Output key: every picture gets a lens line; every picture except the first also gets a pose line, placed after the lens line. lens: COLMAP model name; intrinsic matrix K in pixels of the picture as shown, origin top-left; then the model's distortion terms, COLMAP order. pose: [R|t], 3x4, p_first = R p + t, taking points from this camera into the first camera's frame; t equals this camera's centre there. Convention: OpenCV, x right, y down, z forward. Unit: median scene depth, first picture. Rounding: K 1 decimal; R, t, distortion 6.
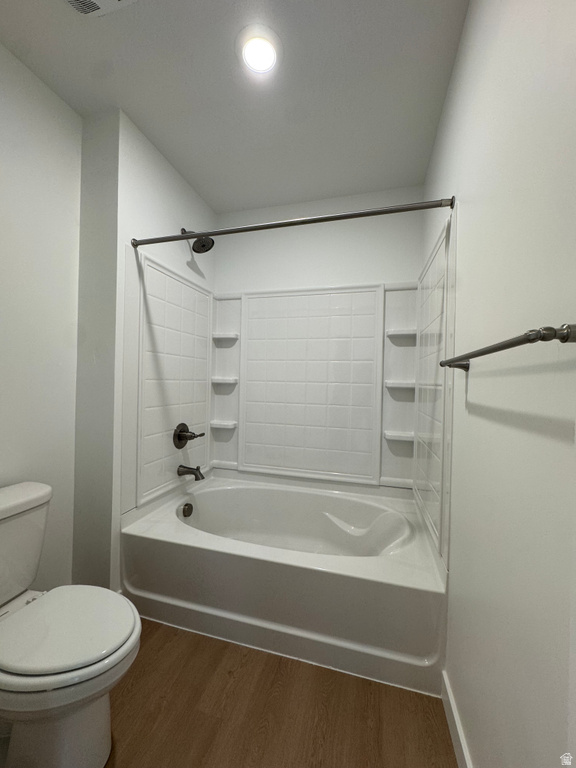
lens RADIAL K [[308.7, 0, 288.0], [0, 308.7, 384.0], [0, 0, 1]] dist [-0.001261, -0.000163]
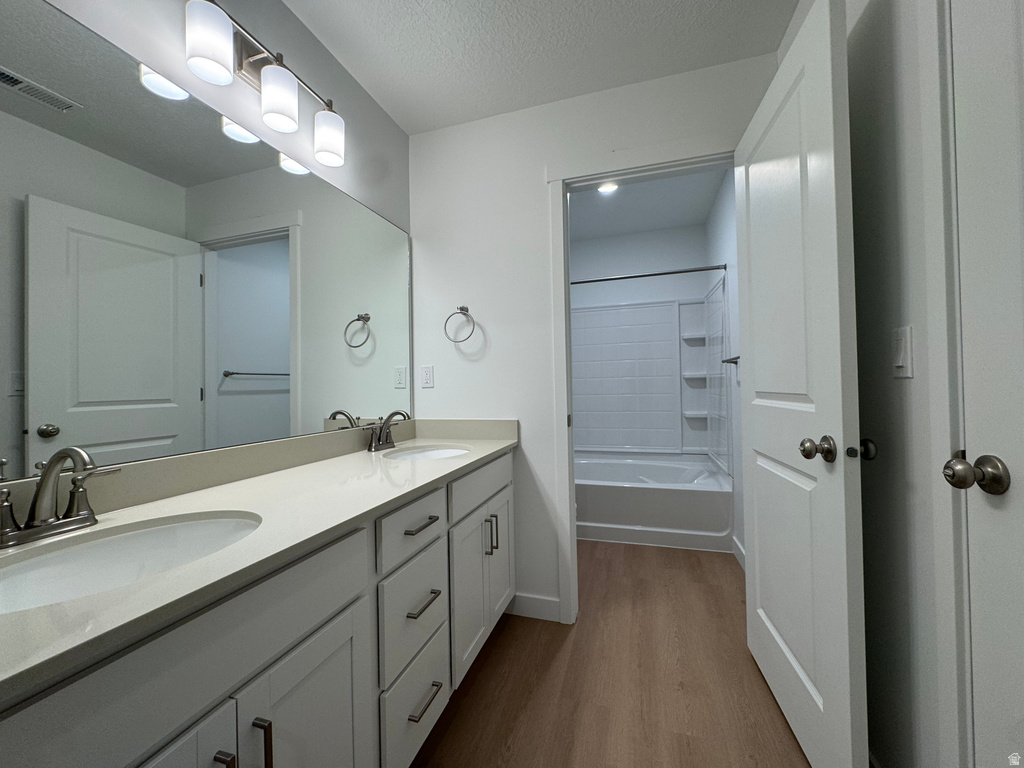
lens RADIAL K [[411.6, 0, 514.0], [0, 411.6, 379.2], [0, 0, 1]] dist [-0.001261, -0.000163]
pose [[0.998719, -0.041466, -0.029016, -0.375211], [0.040950, 0.998997, -0.018134, 0.018881], [0.029738, 0.016922, 0.999414, -0.819834]]
